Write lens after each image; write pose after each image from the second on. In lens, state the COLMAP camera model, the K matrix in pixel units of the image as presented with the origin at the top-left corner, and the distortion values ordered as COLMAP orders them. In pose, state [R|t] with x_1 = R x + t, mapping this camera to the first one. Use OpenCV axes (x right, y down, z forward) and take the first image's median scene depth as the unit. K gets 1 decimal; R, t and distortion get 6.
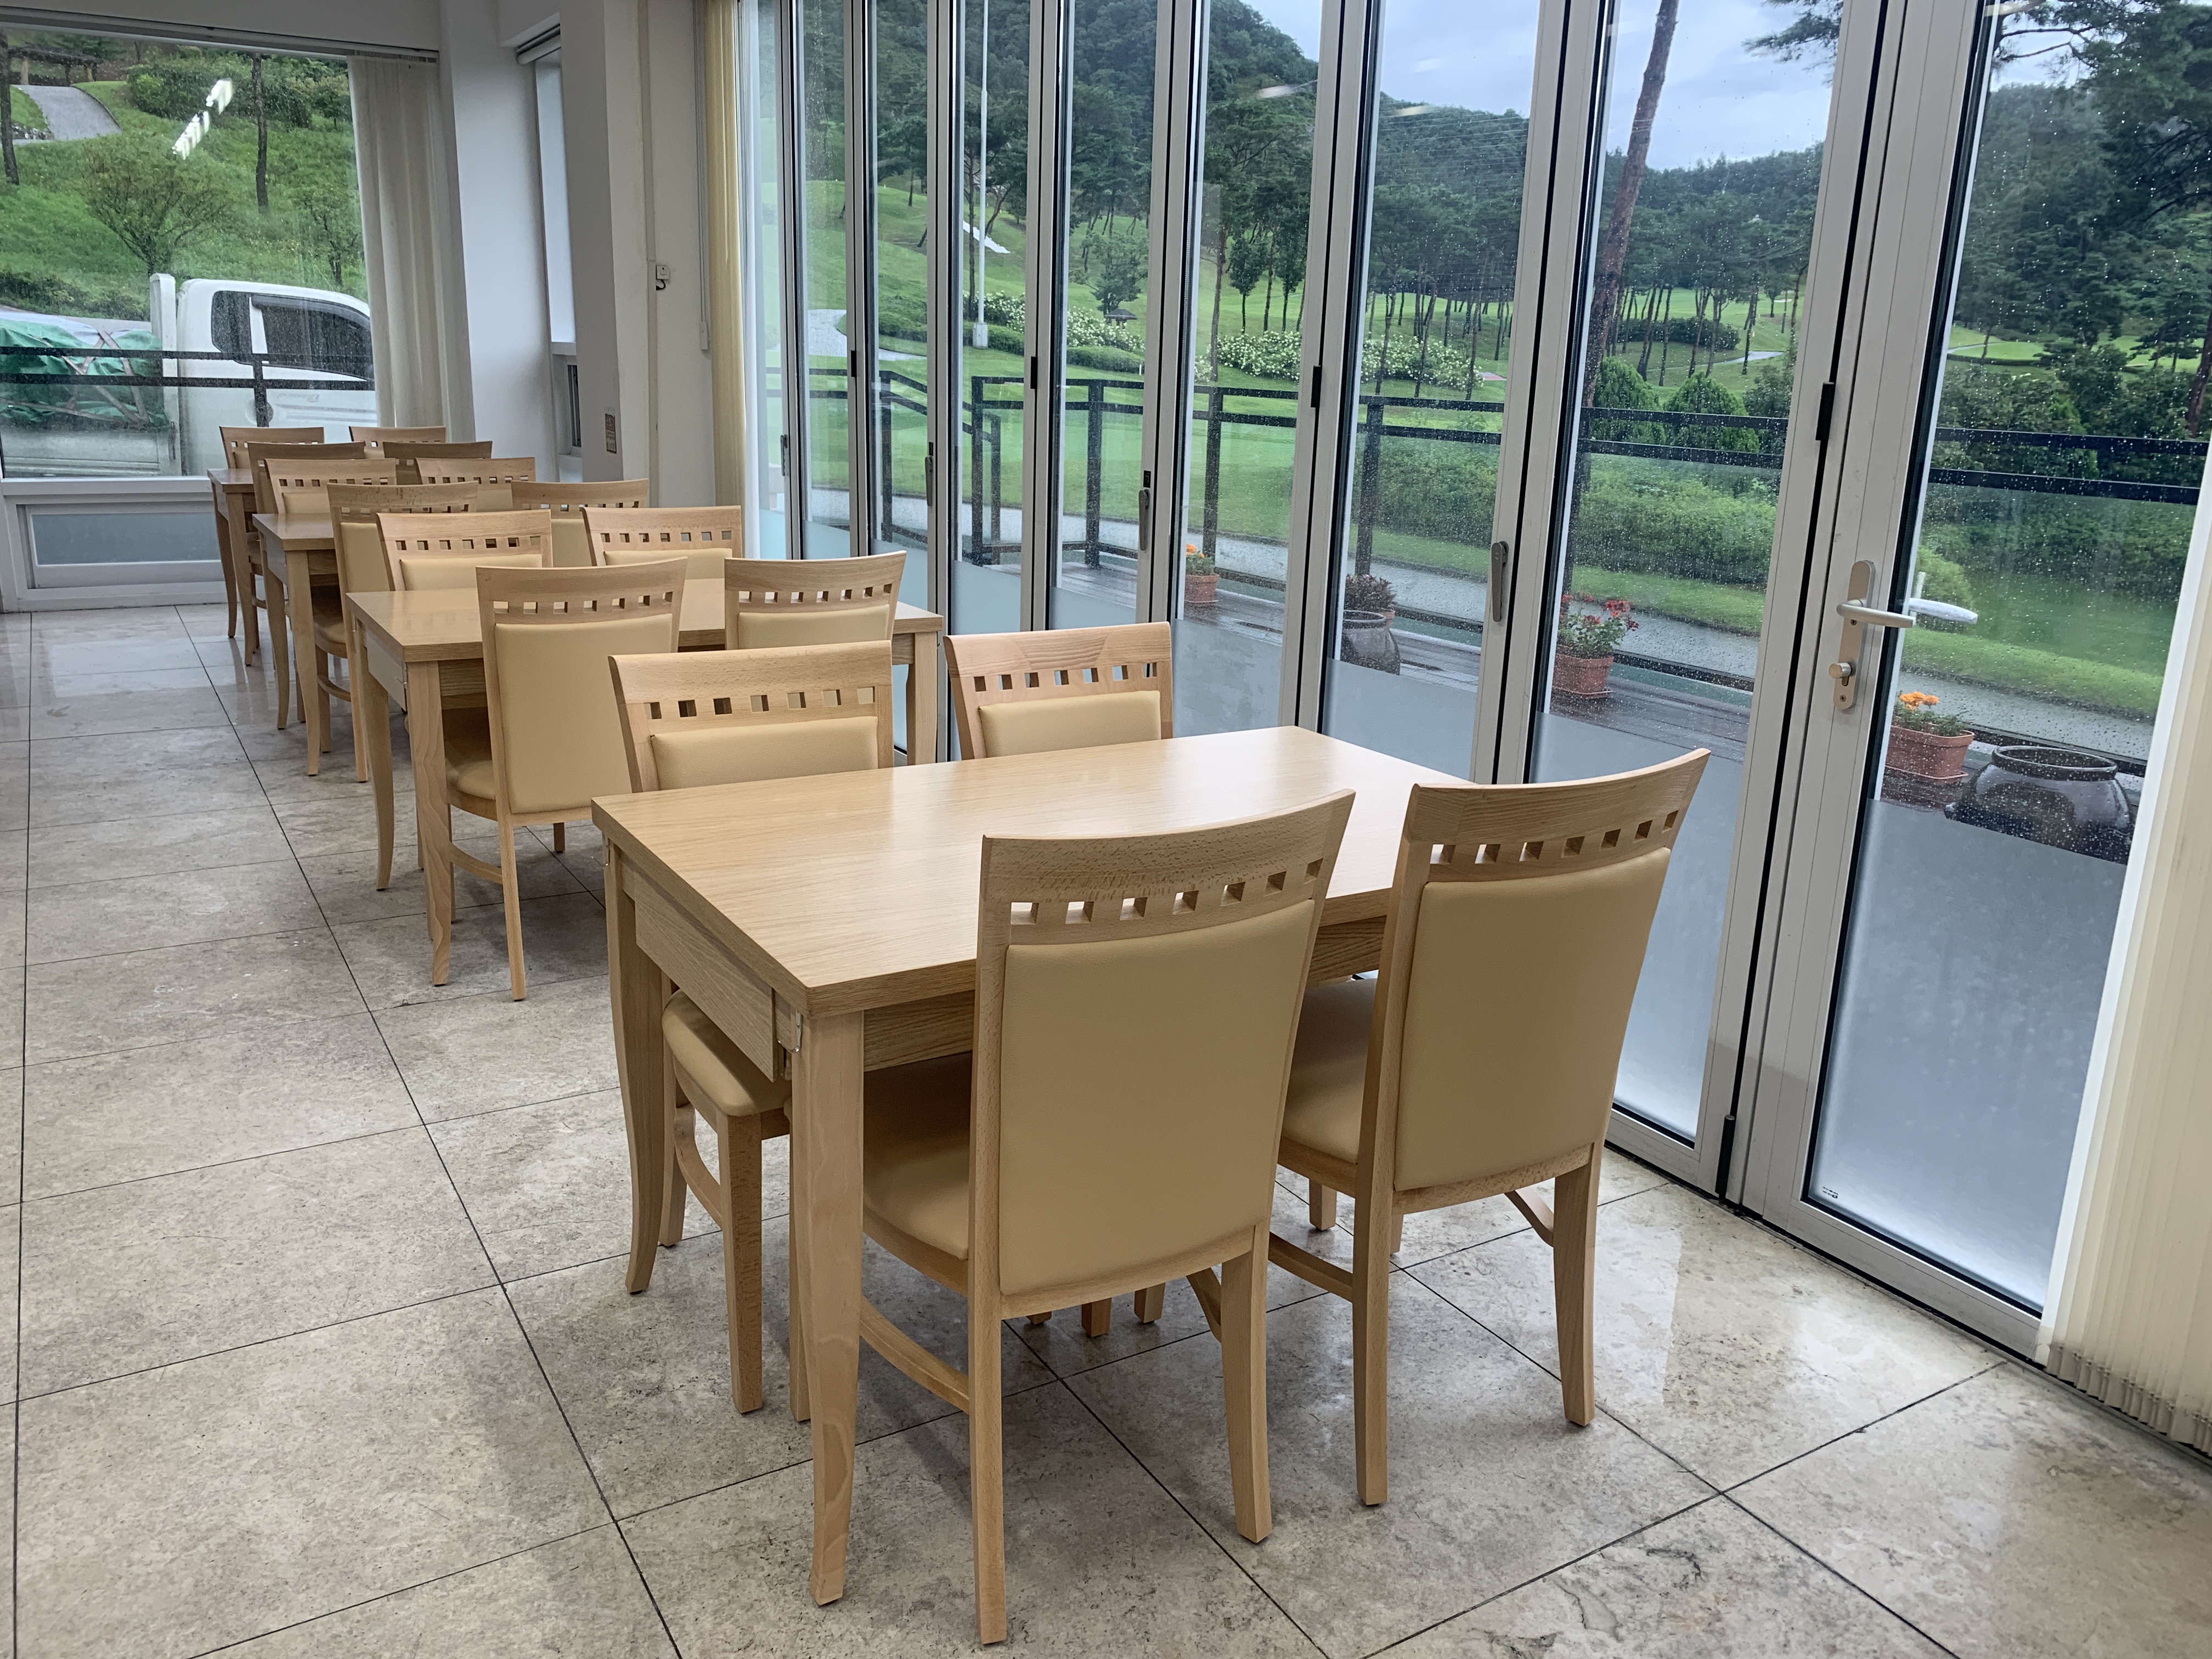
lens RADIAL K [[1697.2, 0, 1106.0], [0, 1697.2, 829.5], [0, 0, 1]] dist [0.017410, -0.015125]
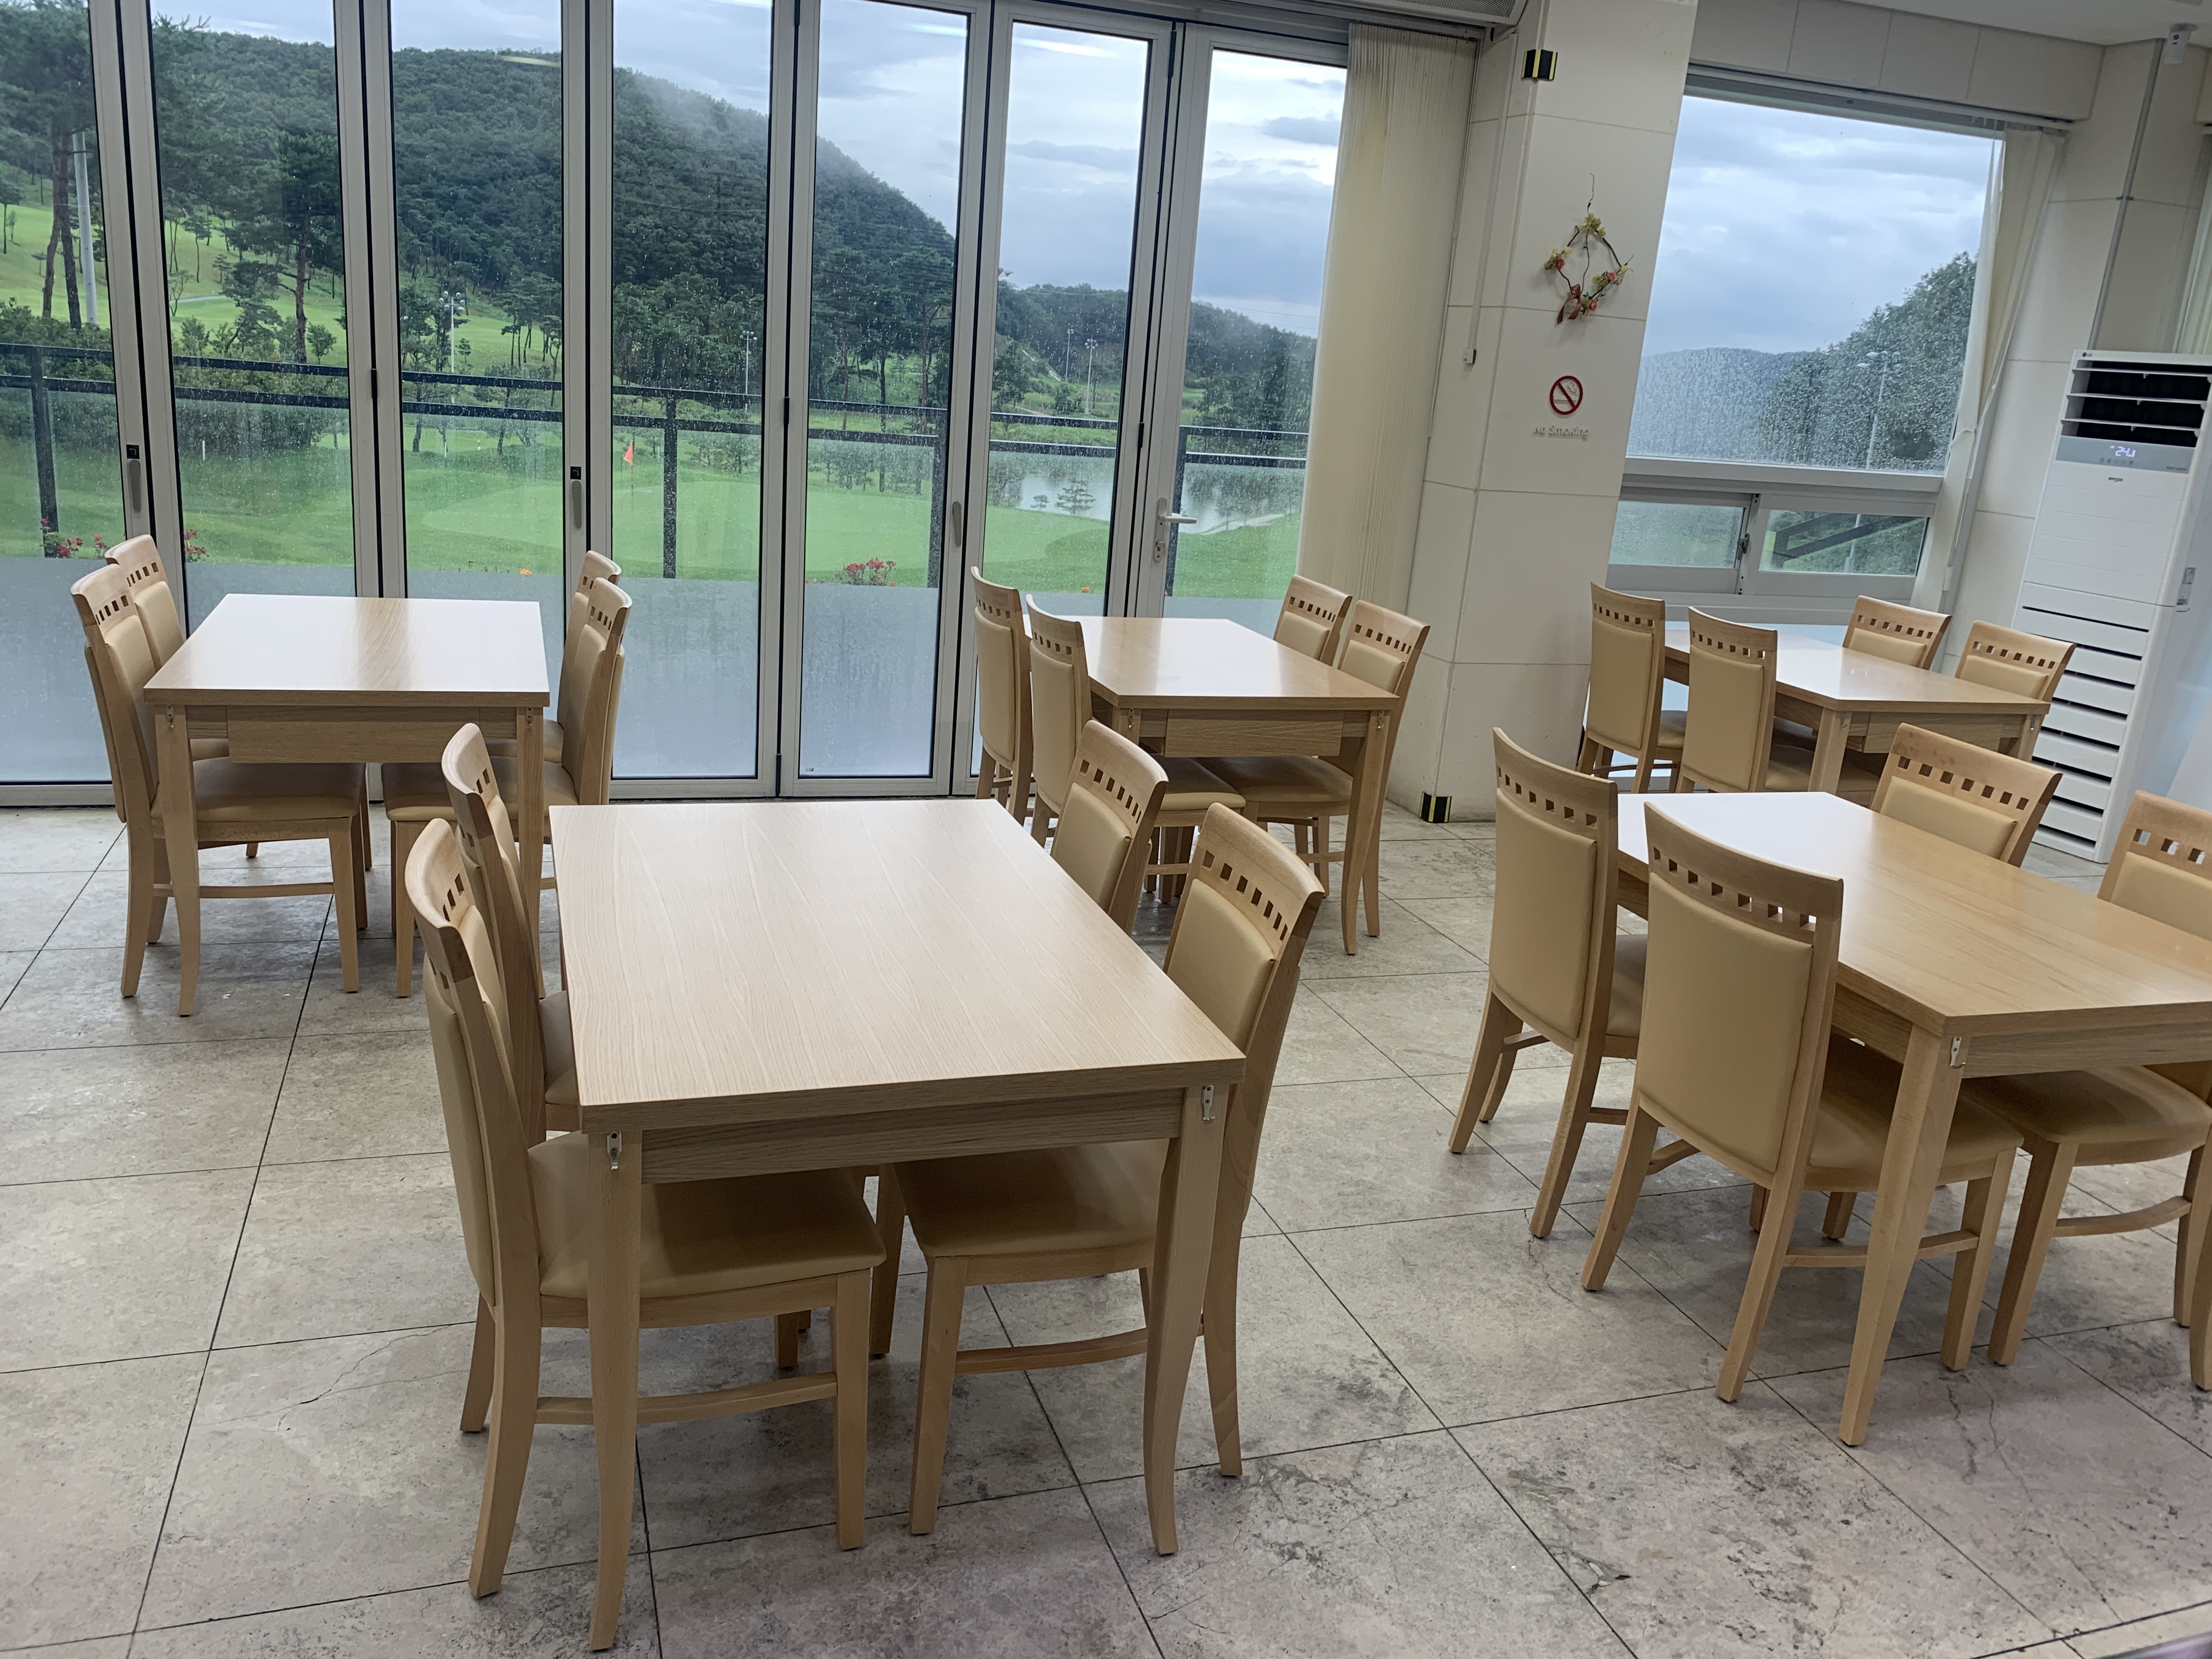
lens RADIAL K [[1688.7, 0, 1106.0], [0, 1688.7, 829.5], [0, 0, 1]] dist [0.048425, -0.043376]
pose [[0.204268, -0.279123, 0.938278, -1.374023], [0.193046, 0.951151, 0.240926, -0.214369], [-0.959692, 0.131917, 0.248173, 0.385264]]
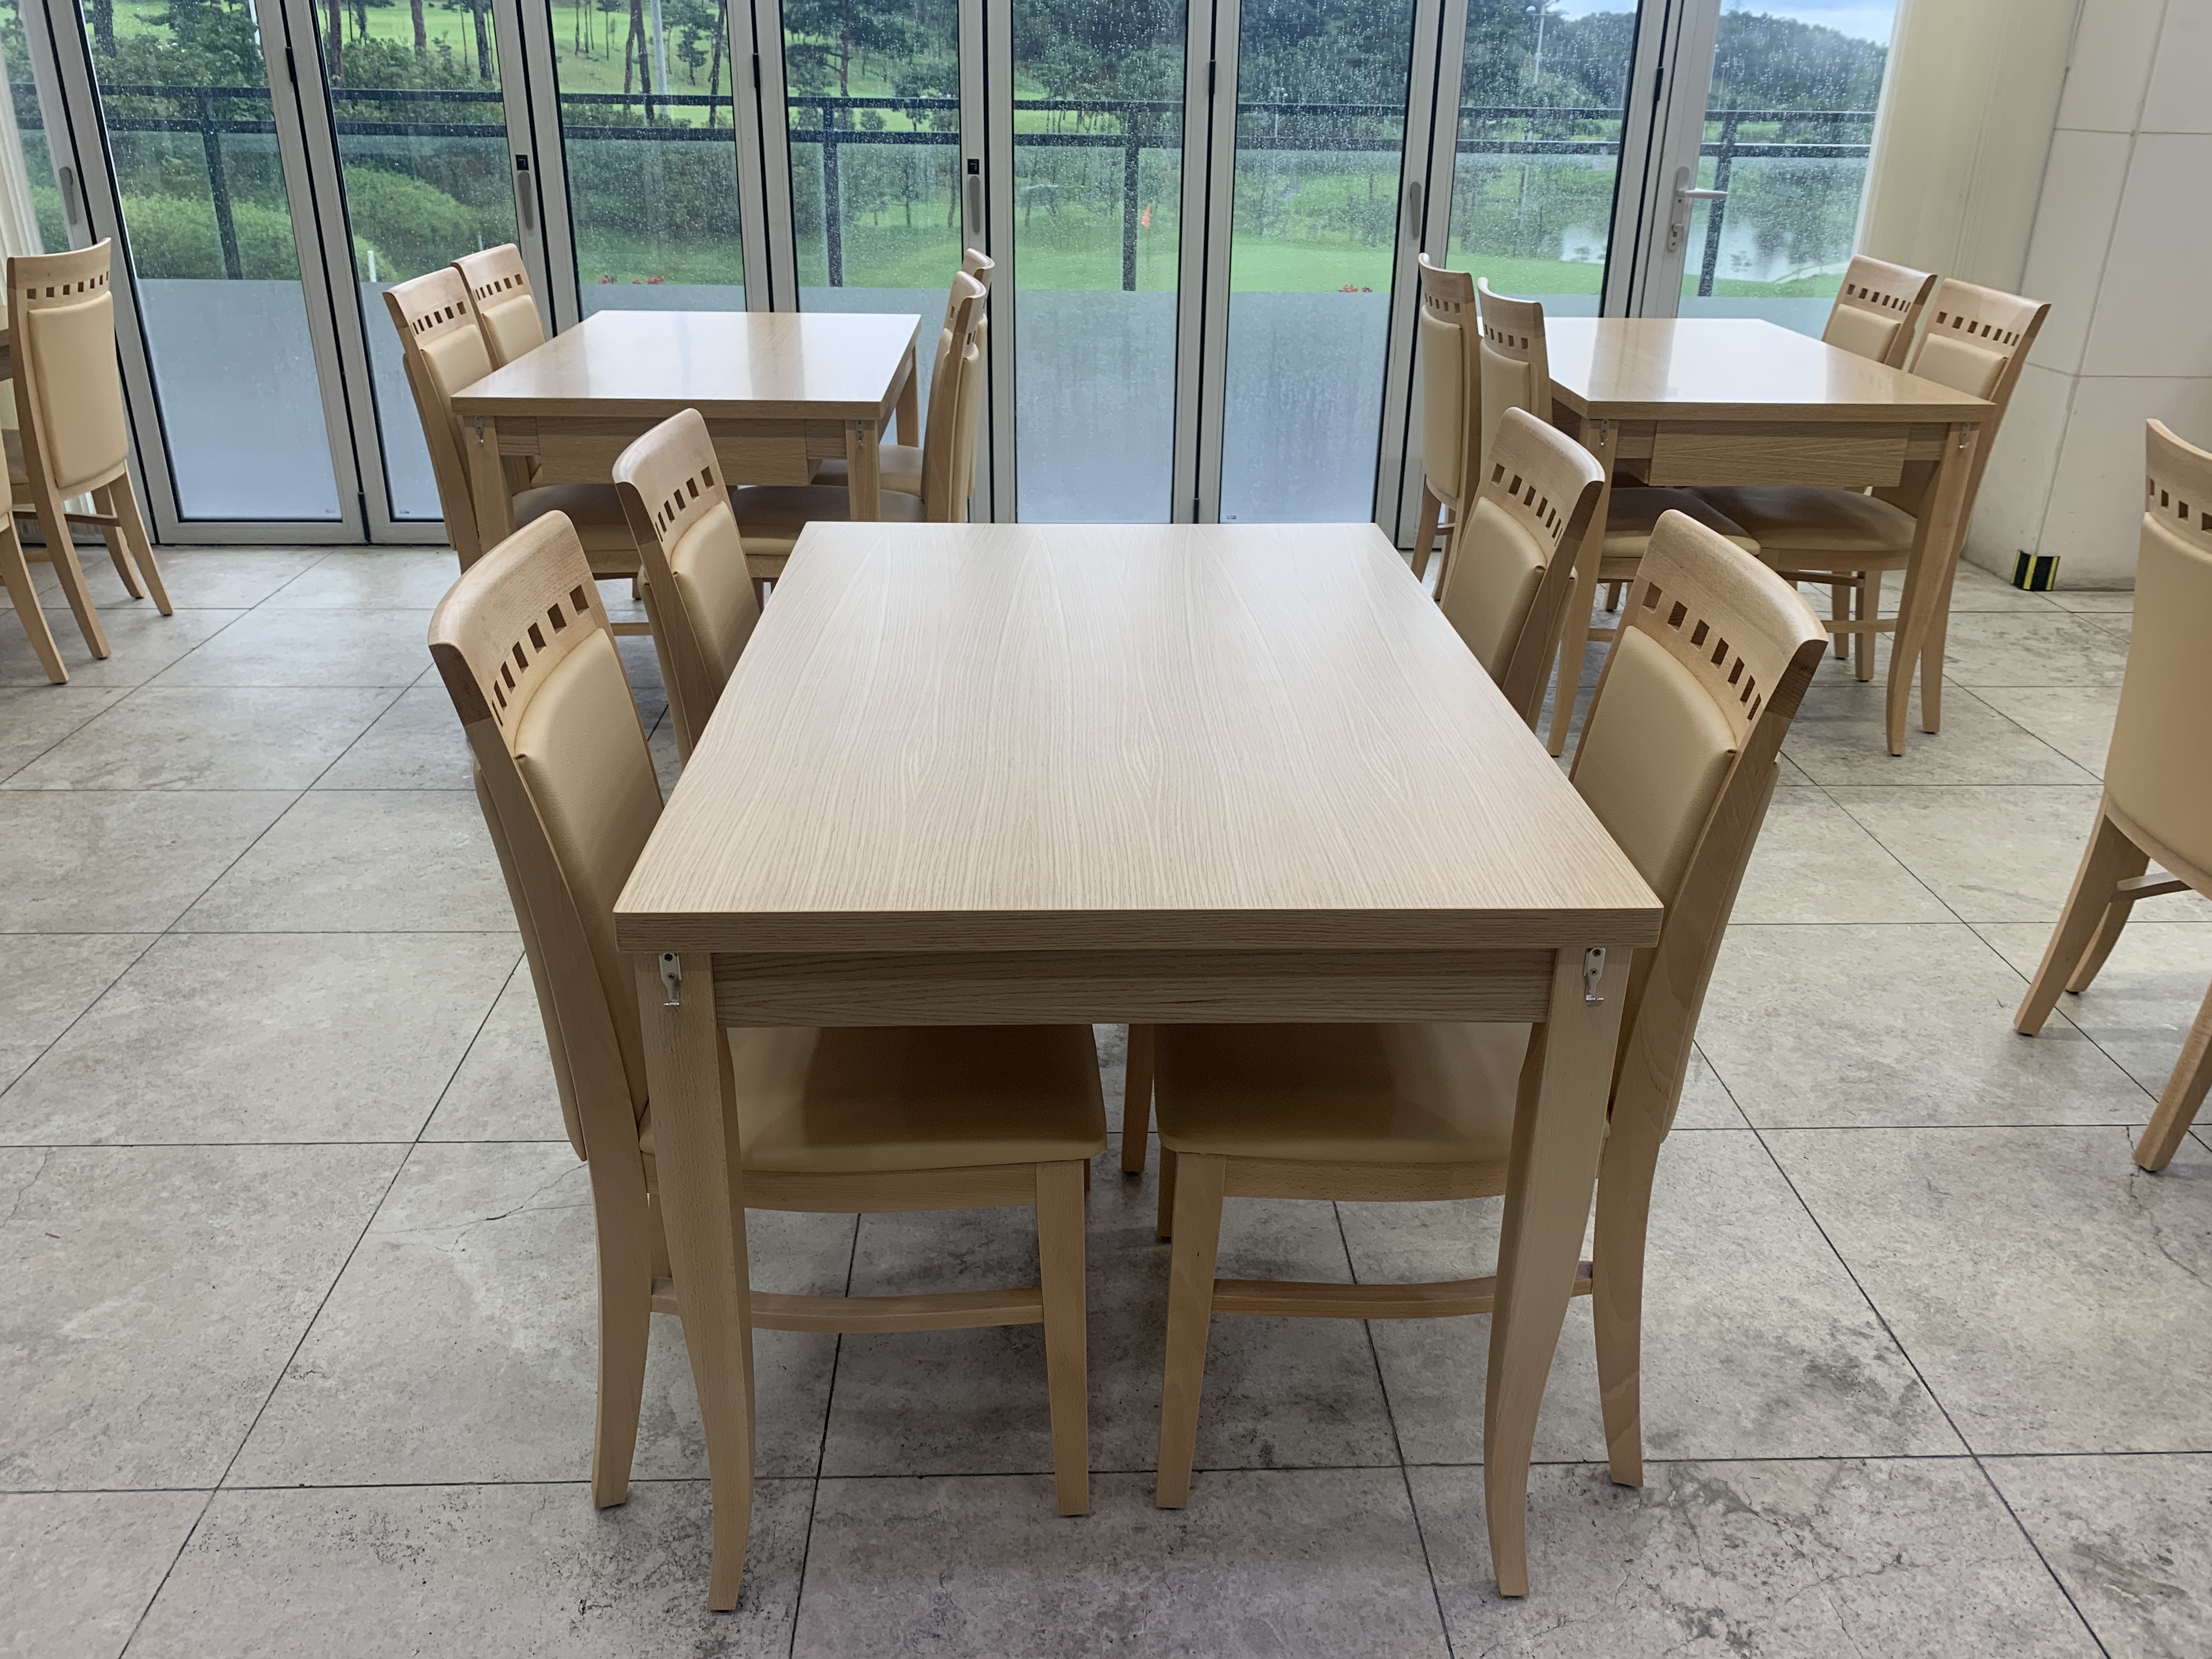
lens RADIAL K [[1697.2, 0, 1106.0], [0, 1697.2, 829.5], [0, 0, 1]] dist [0.017410, -0.015125]
pose [[0.478268, -0.376609, 0.793363, -1.161277], [0.236741, 0.925228, 0.296490, -0.134215], [-0.845703, 0.046020, 0.531666, 0.403098]]
